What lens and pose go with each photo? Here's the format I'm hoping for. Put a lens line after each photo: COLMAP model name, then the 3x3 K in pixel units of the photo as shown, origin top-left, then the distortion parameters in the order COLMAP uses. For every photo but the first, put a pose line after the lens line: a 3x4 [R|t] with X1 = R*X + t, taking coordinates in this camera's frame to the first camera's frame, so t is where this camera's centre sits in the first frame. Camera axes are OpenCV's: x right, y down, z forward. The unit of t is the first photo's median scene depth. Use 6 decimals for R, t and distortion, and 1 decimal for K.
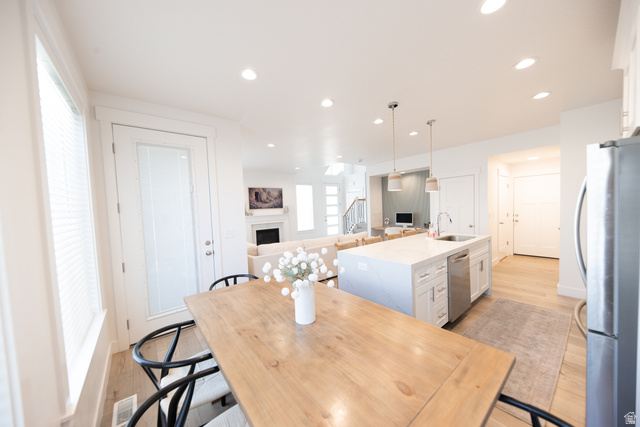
lens RADIAL K [[222.6, 0, 316.7], [0, 222.6, 215.9], [0, 0, 1]] dist [0.000215, -0.000072]
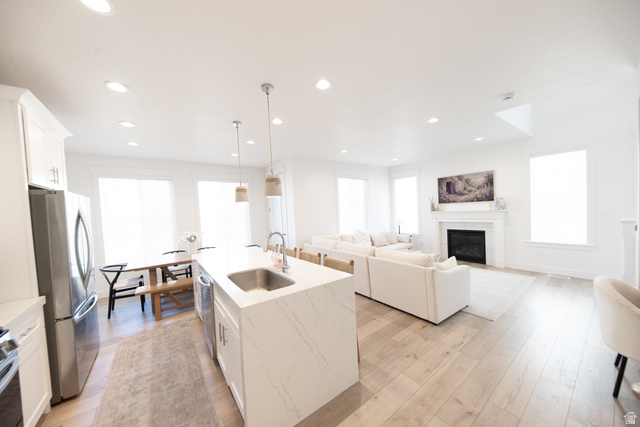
lens RADIAL K [[222.6, 0, 317.0], [0, 222.6, 215.5], [0, 0, 1]] dist [0.000215, -0.000072]
pose [[-0.036493, 0.069824, -0.996892, 0.547496], [0.010332, 0.997529, 0.069491, -0.046675], [0.999280, -0.007764, -0.037125, 0.543123]]
